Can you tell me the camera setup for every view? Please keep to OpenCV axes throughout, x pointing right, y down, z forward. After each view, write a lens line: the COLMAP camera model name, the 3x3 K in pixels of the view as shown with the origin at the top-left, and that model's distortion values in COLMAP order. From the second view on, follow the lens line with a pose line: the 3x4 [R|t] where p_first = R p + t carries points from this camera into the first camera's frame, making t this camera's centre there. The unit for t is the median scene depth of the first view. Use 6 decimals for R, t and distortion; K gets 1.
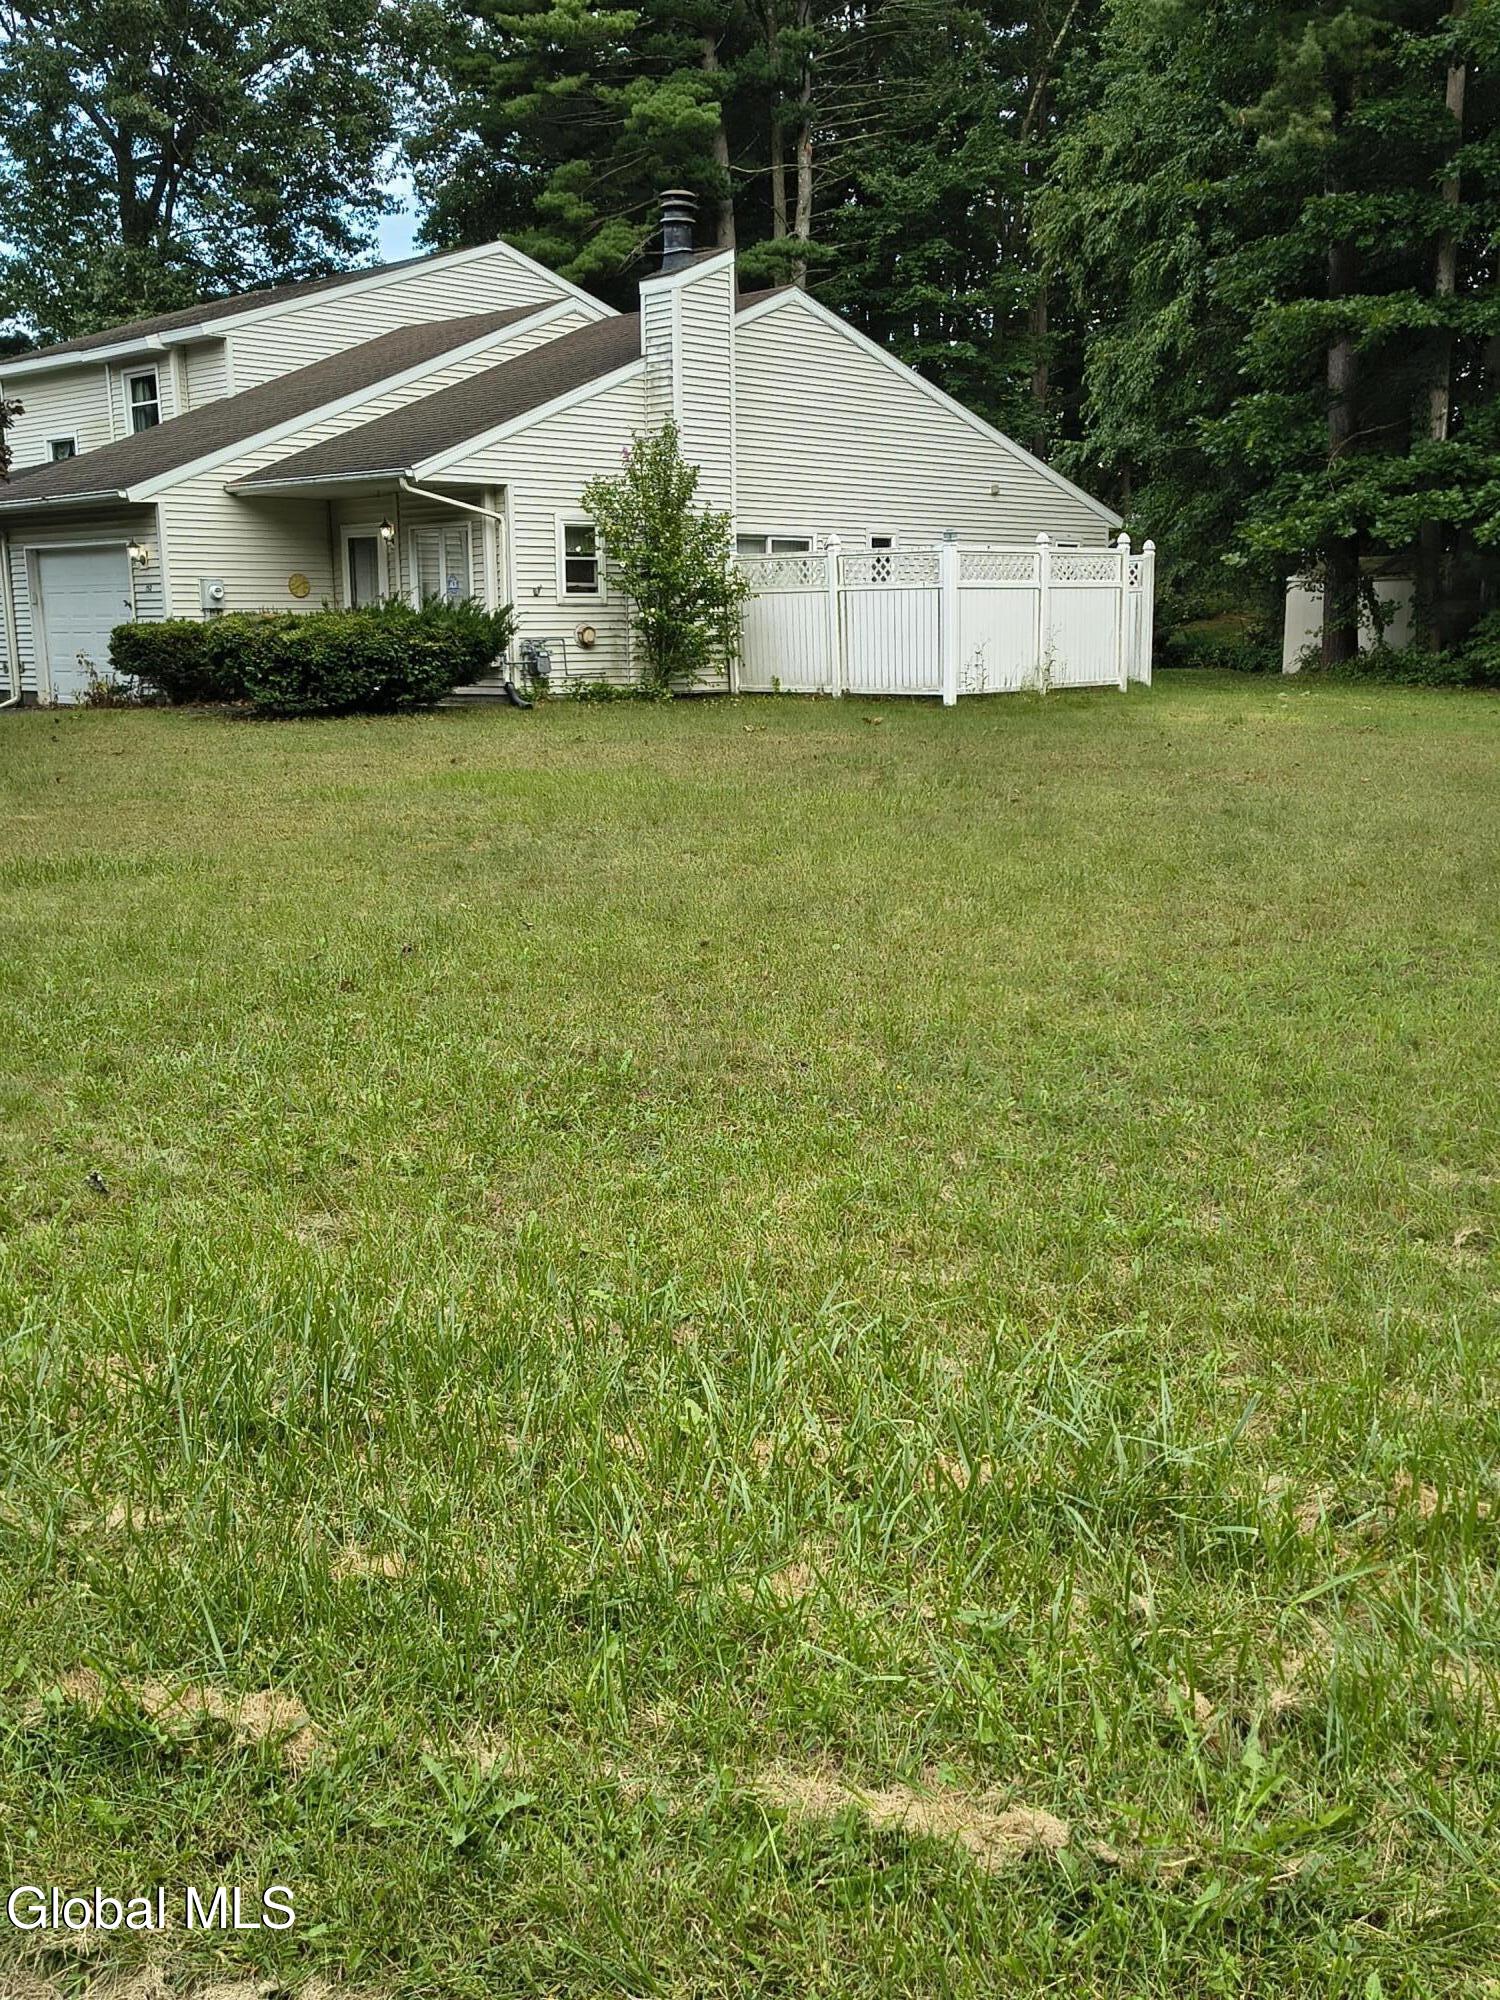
lens RADIAL K [[1978.7, 0, 839.3], [0, 1978.7, 1003.4], [0, 0, 1]] dist [0.010249, 0.014276]
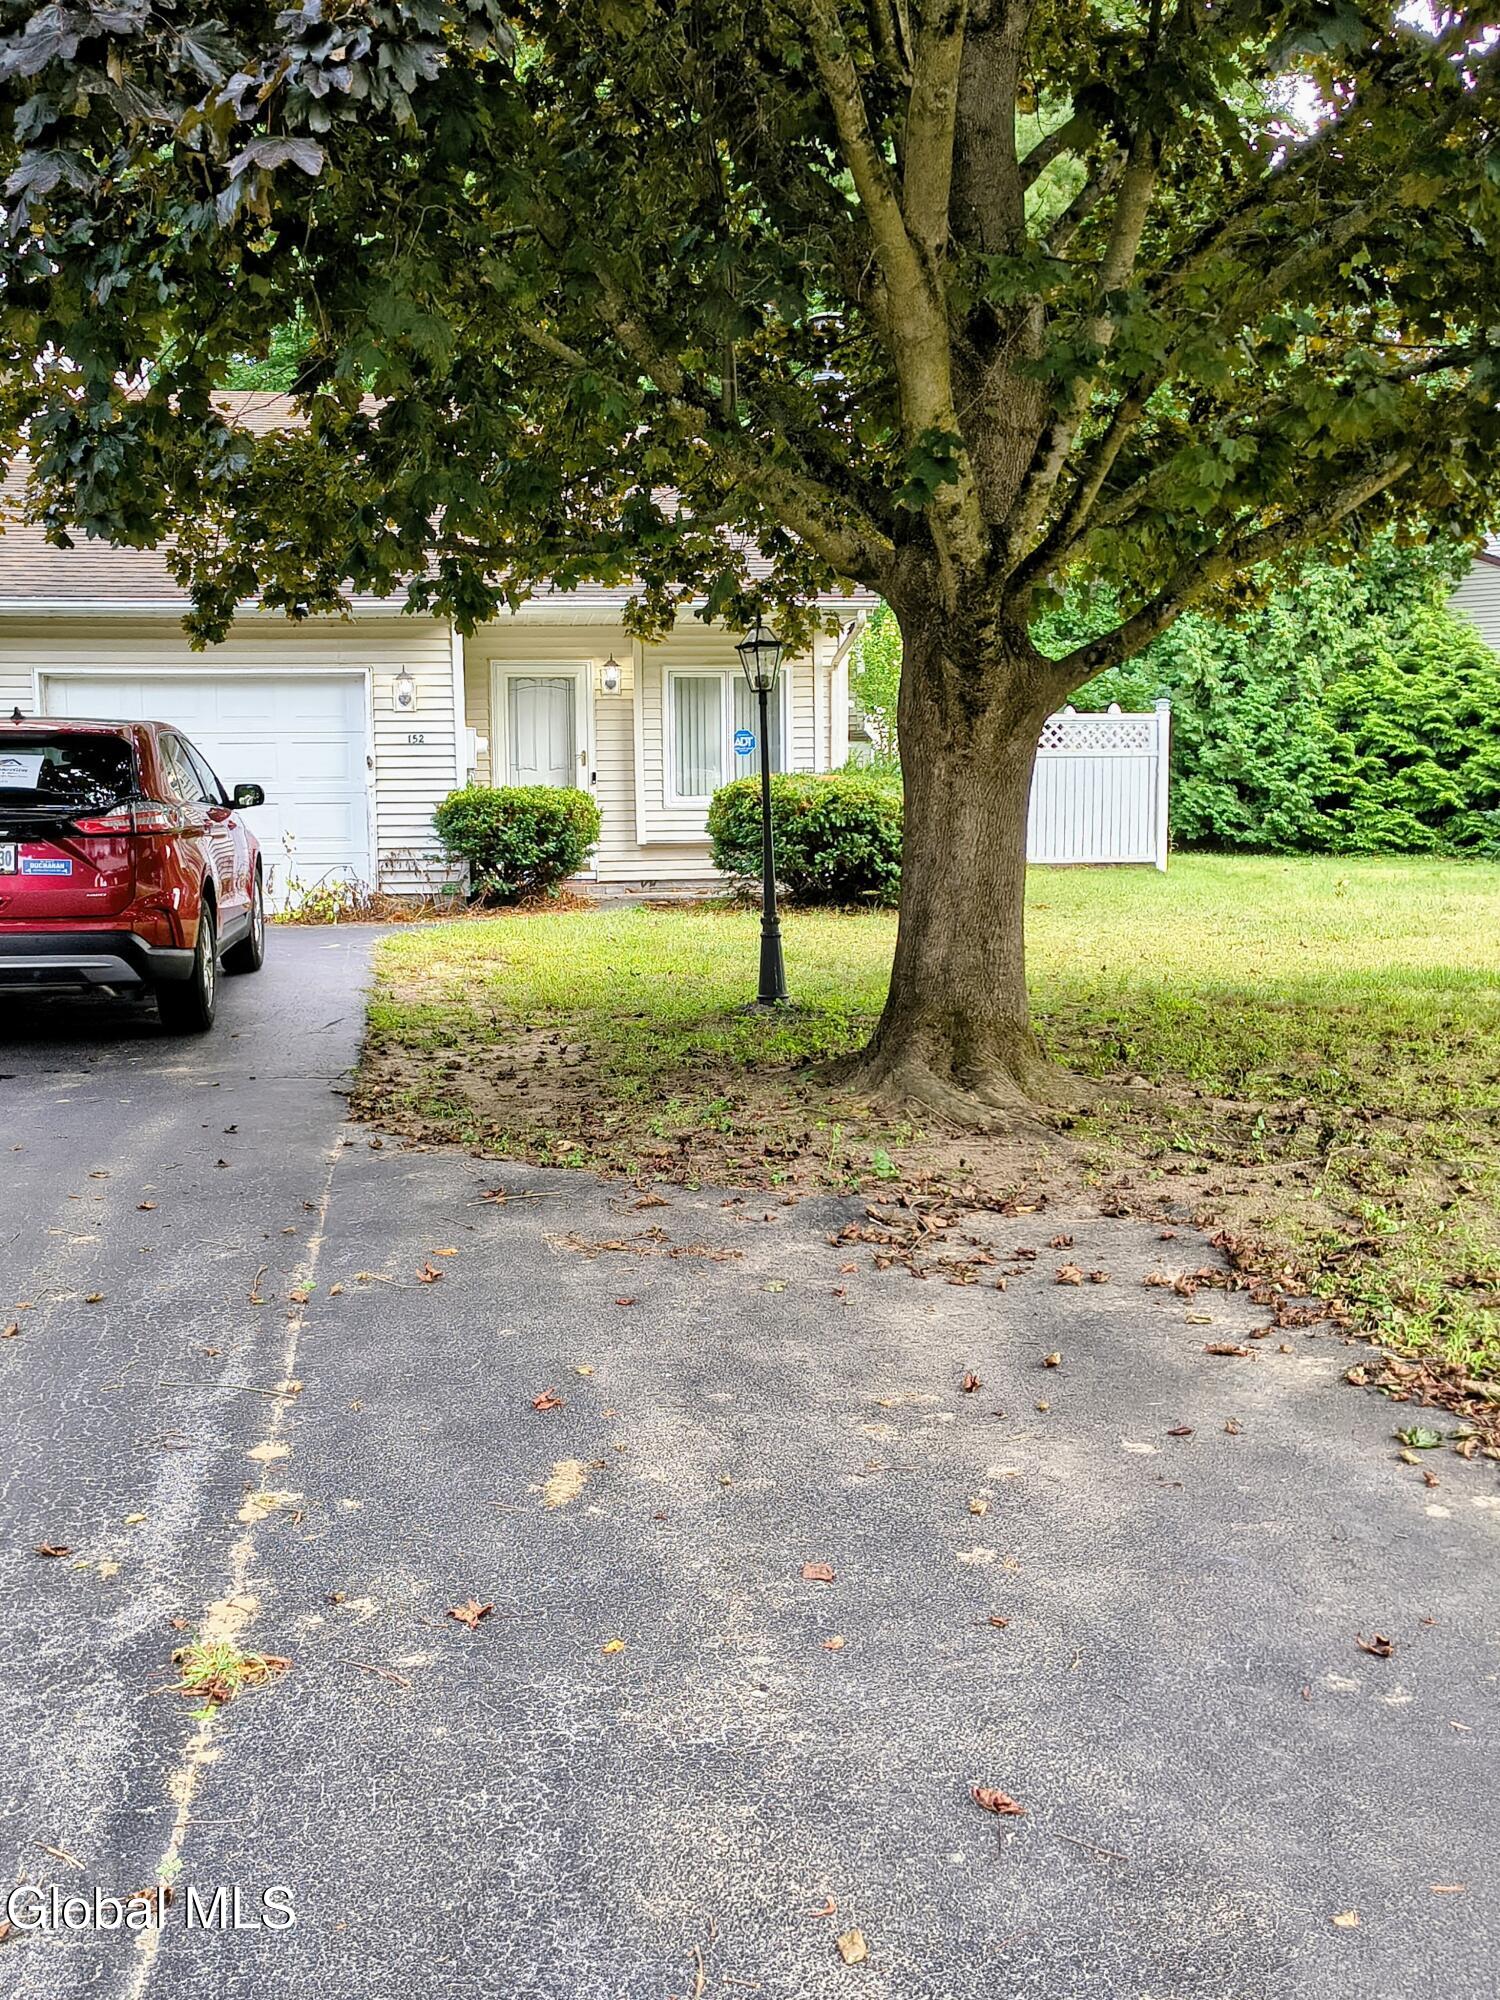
lens RADIAL K [[1959.3, 0, 750.0], [0, 1959.3, 1000.0], [0, 0, 1]] dist [-0.004737, 0.006498]
pose [[0.634741, -0.080076, 0.768565, -0.802852], [0.148440, 0.988728, -0.019579, -0.090934], [-0.758334, 0.126513, 0.639472, 0.496578]]
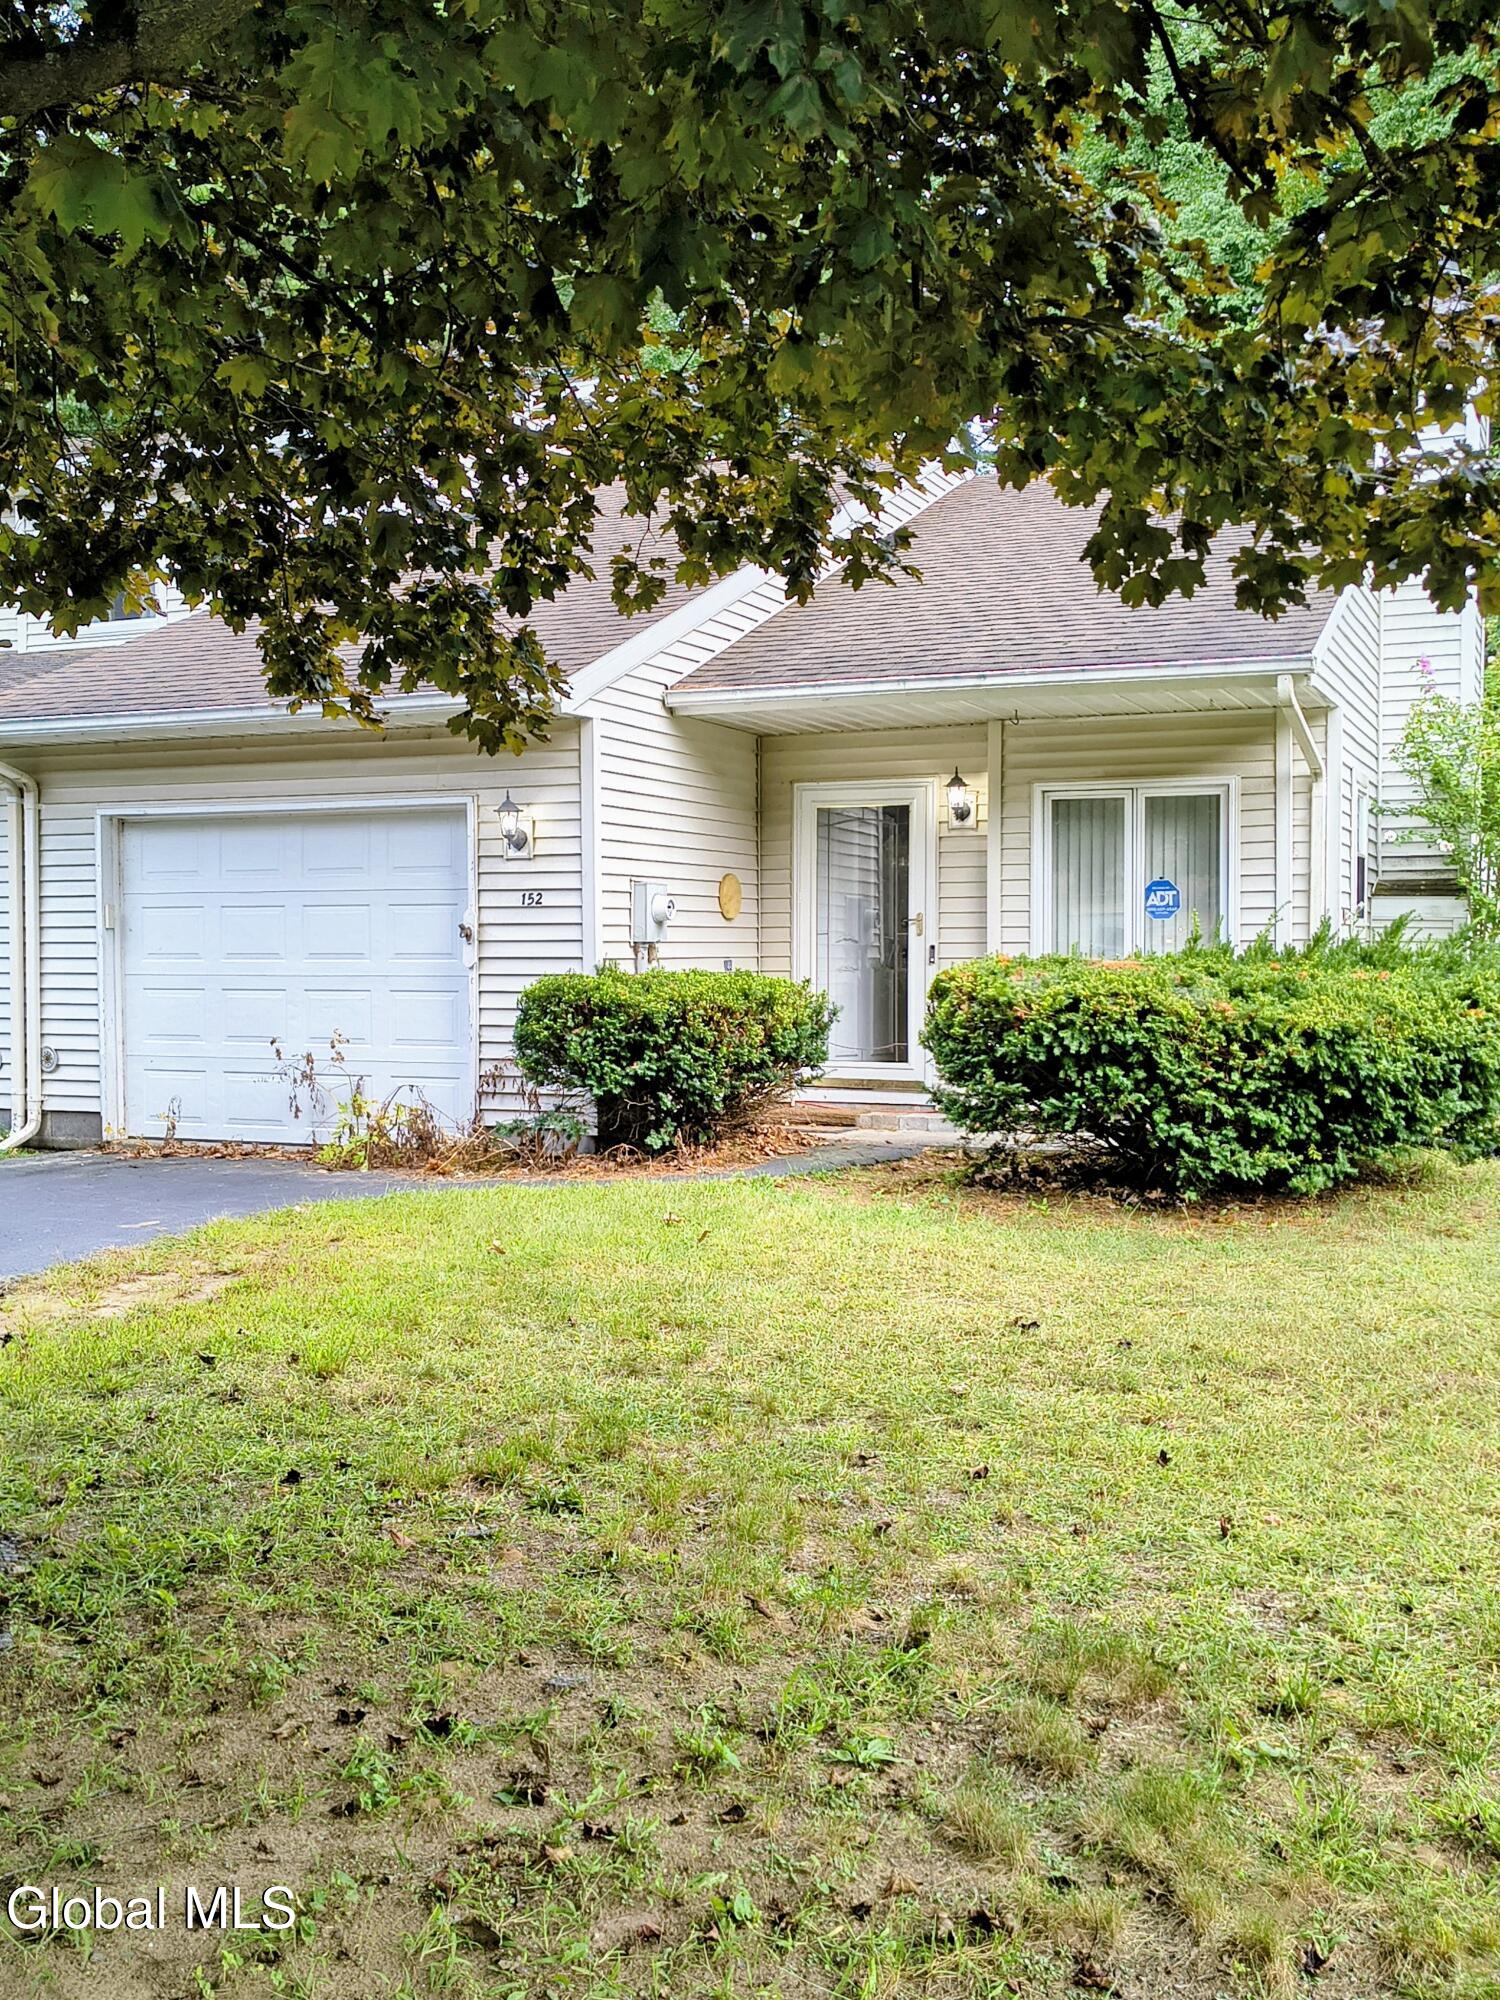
lens RADIAL K [[1959.3, 0, 750.0], [0, 1959.3, 1000.0], [0, 0, 1]] dist [-0.004737, 0.006498]
pose [[0.942437, -0.002689, 0.334372, -0.454240], [0.056641, 0.986801, -0.151709, -0.115171], [-0.329551, 0.161915, 0.930150, 0.568309]]
